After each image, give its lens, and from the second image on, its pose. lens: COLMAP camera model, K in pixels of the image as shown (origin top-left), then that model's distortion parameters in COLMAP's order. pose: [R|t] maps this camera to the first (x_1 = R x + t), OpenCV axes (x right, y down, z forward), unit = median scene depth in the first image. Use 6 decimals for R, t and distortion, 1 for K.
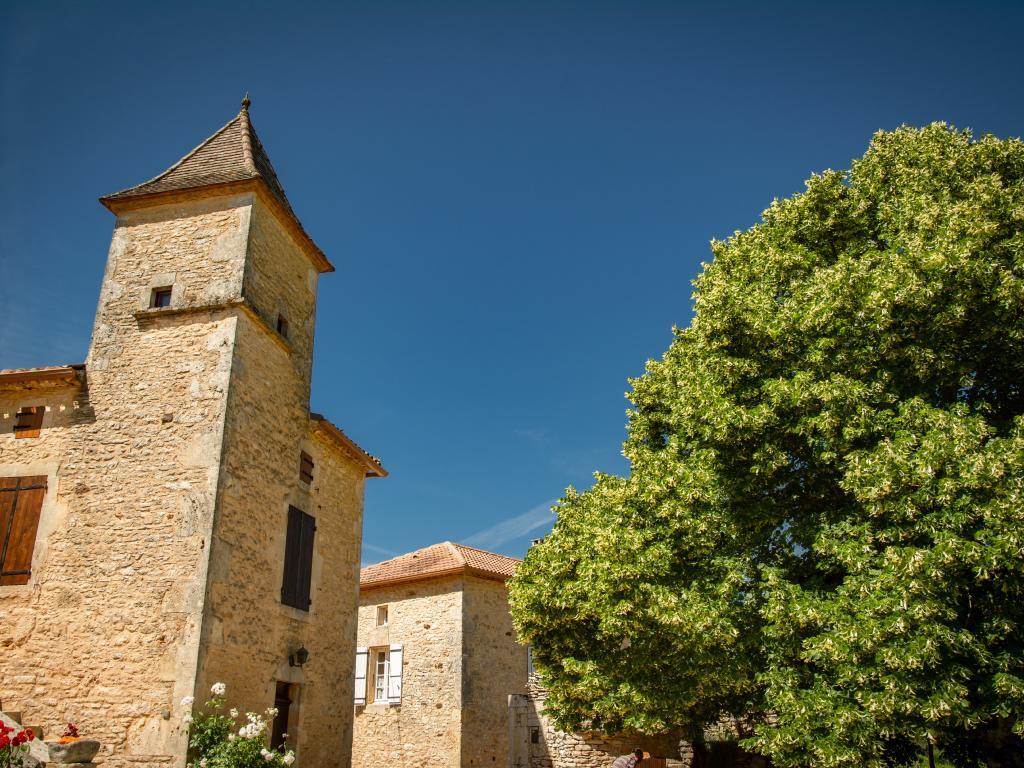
lens RADIAL K [[868.0, 0, 456.1], [0, 868.0, 380.1], [0, 0, 1]] dist [-0.092407, 0.128582]
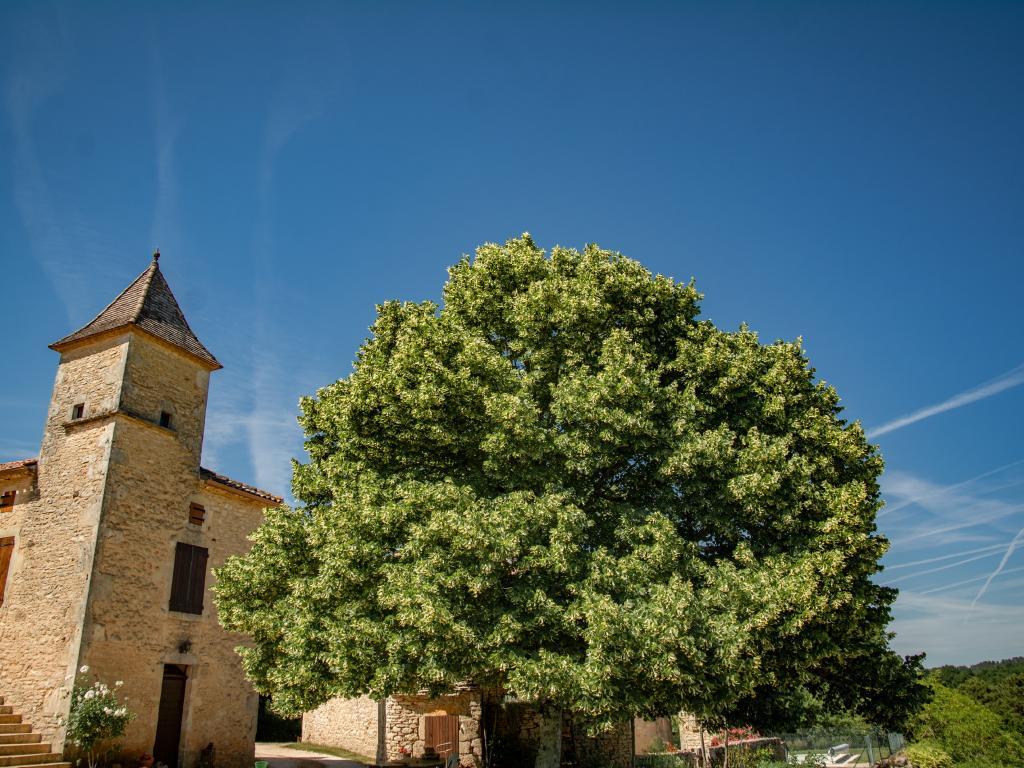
lens RADIAL K [[847.6, 0, 515.1], [0, 847.6, 359.0], [0, 0, 1]] dist [-0.092523, 0.075953]
pose [[0.970433, -0.110653, -0.214515, 0.741023], [0.110070, 0.993815, -0.014699, -0.084317], [0.214815, -0.009348, 0.976610, -0.263878]]
